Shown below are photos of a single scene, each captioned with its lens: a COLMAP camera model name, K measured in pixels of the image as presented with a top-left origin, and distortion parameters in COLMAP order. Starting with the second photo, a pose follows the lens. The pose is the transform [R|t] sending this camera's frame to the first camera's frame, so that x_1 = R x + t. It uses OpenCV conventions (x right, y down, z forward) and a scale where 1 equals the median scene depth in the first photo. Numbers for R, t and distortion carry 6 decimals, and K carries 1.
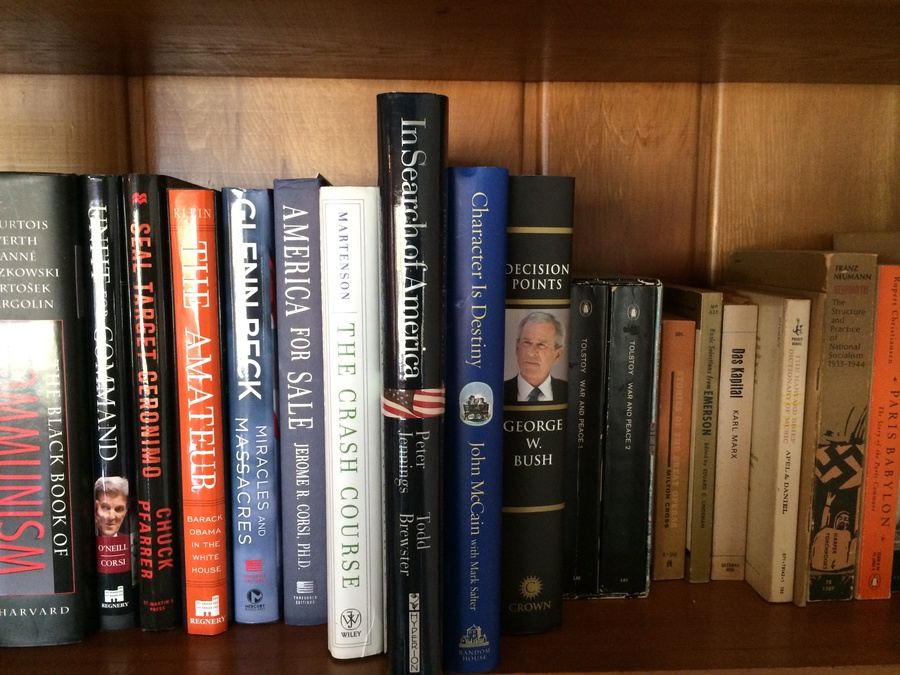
lens RADIAL K [[781.6, 0, 450.0], [0, 781.6, 334.7], [0, 0, 1]] dist [0.084726, -0.121256]
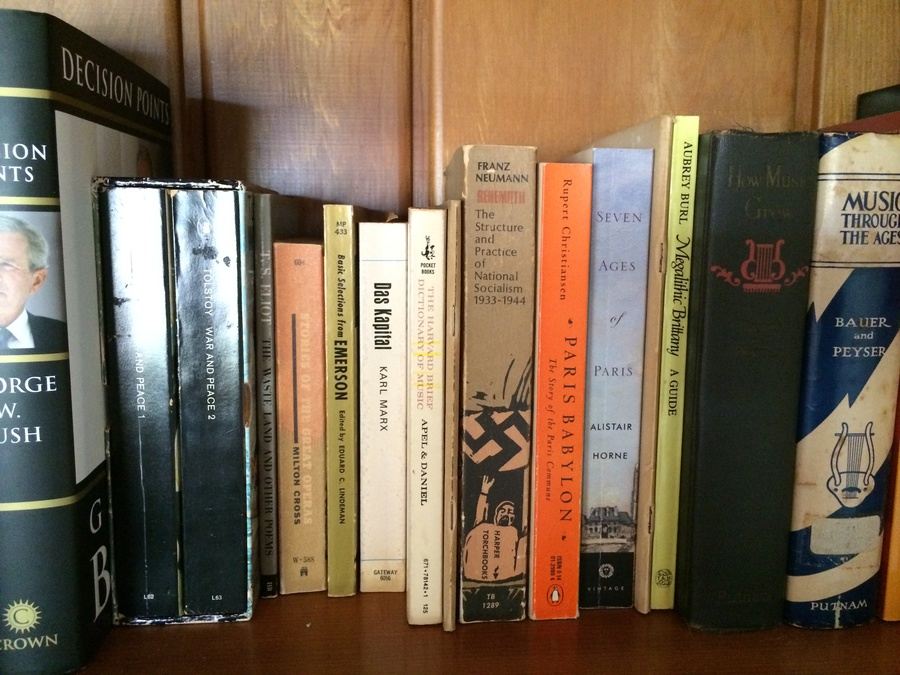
lens RADIAL K [[781.6, 0, 449.2], [0, 781.6, 333.8], [0, 0, 1]] dist [0.084726, -0.121256]
pose [[0.999823, 0.000400, 0.018826, 0.426552], [-0.000879, 0.999675, 0.025479, 0.047963], [-0.018810, -0.025491, 0.999498, 0.271851]]
